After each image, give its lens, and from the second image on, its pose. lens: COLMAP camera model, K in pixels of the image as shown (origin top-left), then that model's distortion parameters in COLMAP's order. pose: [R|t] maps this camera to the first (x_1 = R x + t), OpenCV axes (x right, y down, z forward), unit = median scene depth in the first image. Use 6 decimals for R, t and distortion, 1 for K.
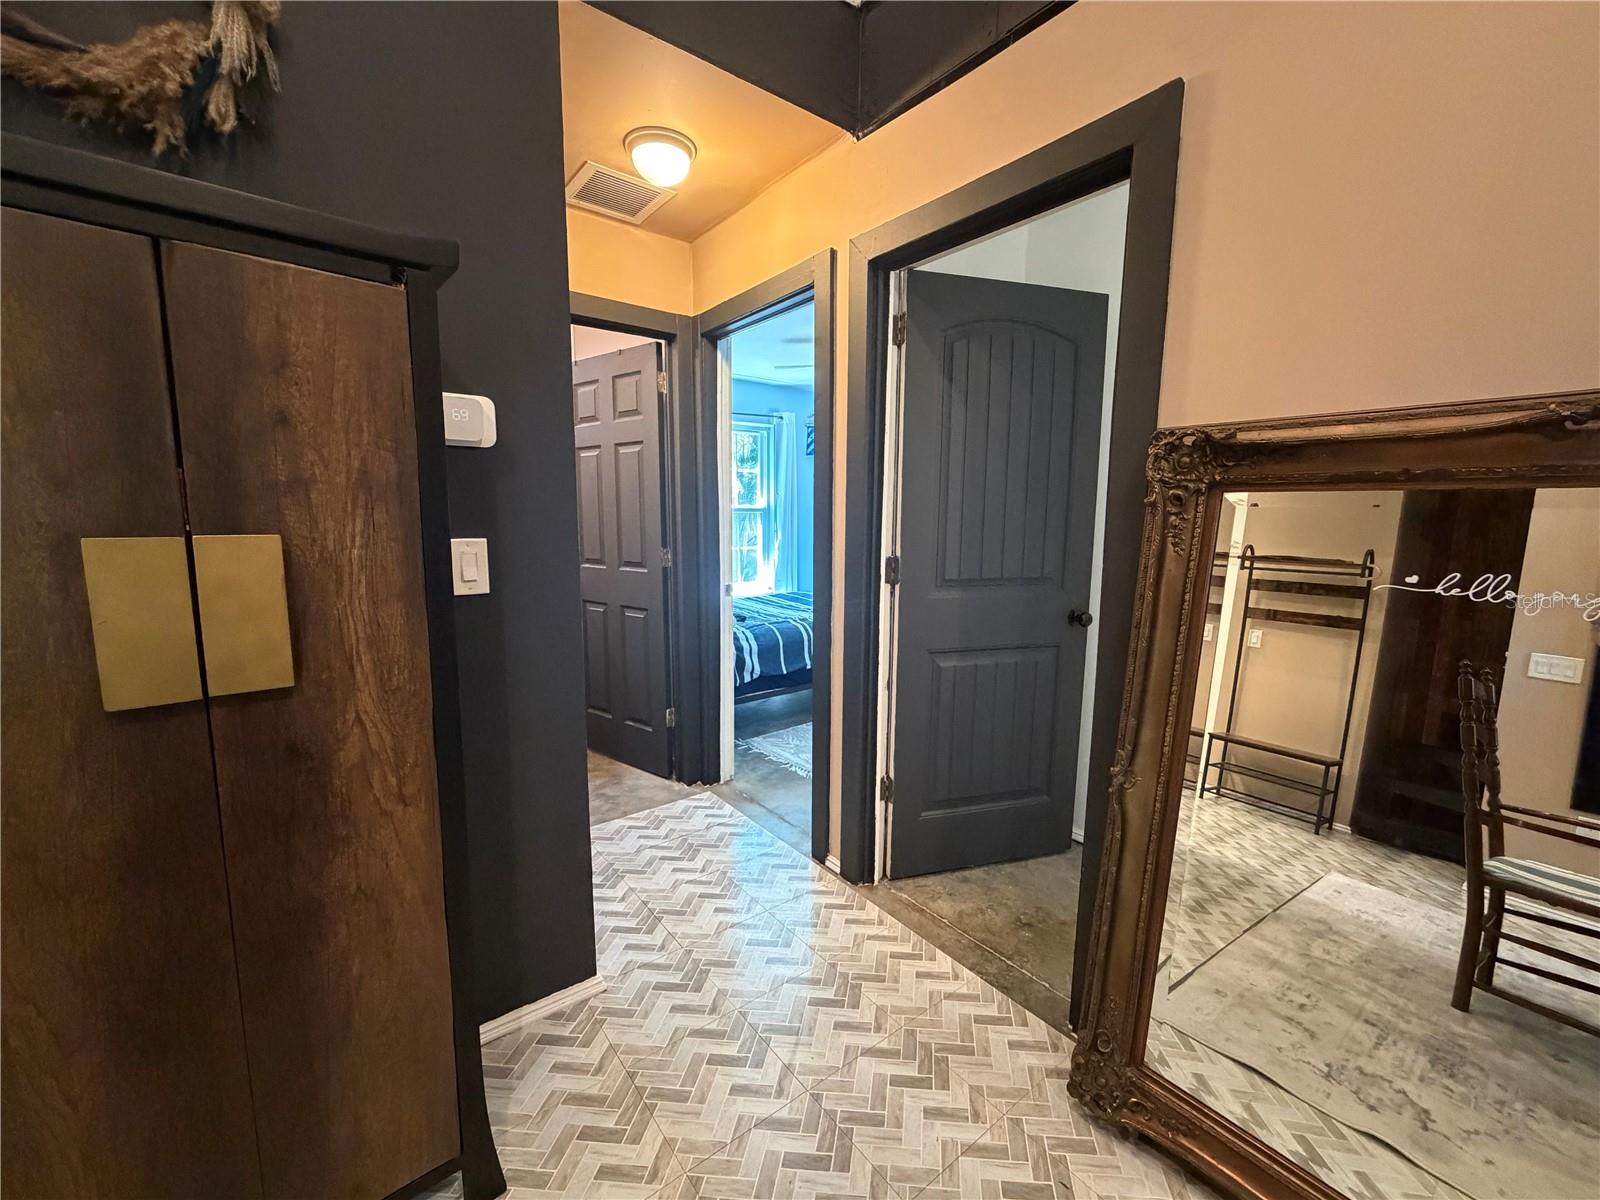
lens RADIAL K [[646.2, 0, 794.6], [0, 646.2, 606.8], [0, 0, 1]] dist [-0.002695, -0.000280]
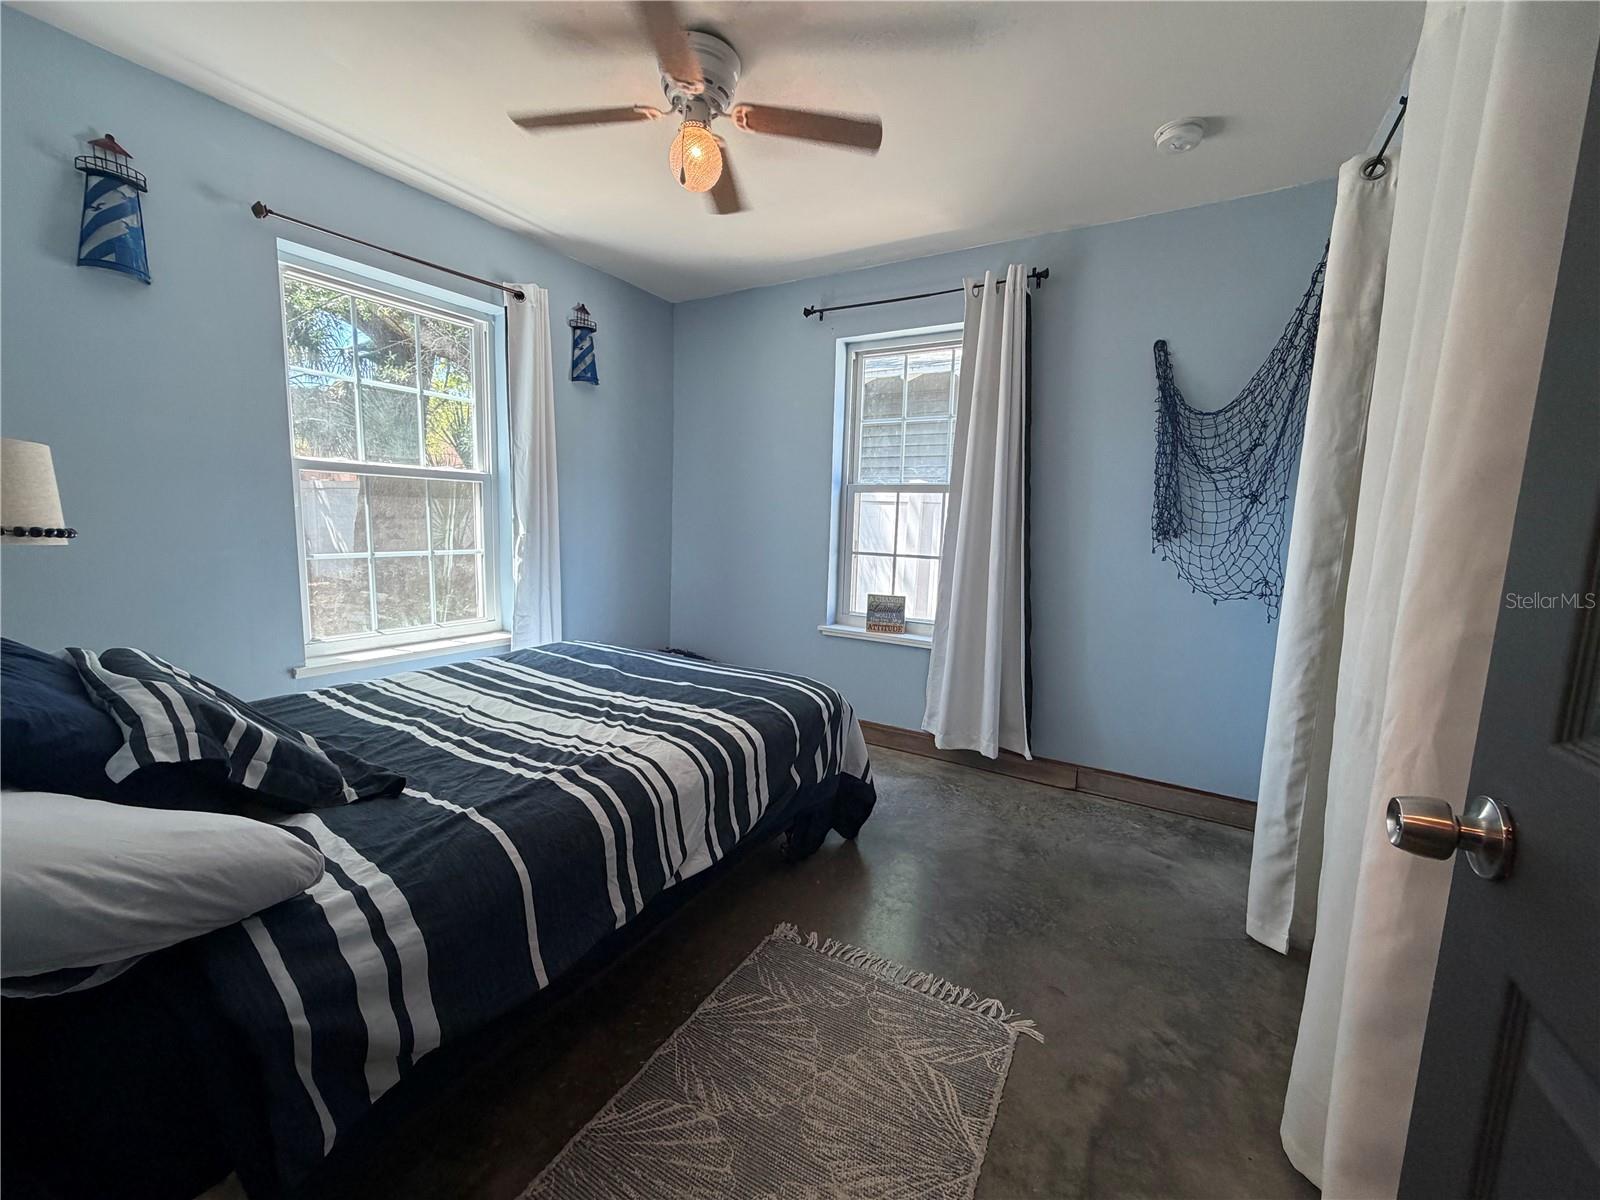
lens RADIAL K [[646.2, 0, 801.8], [0, 646.2, 604.1], [0, 0, 1]] dist [-0.002695, -0.000280]
pose [[0.929194, -0.020788, 0.369008, -0.006931], [0.024828, 0.999673, -0.006202, -0.042295], [-0.368759, 0.014924, 0.929405, 0.443970]]
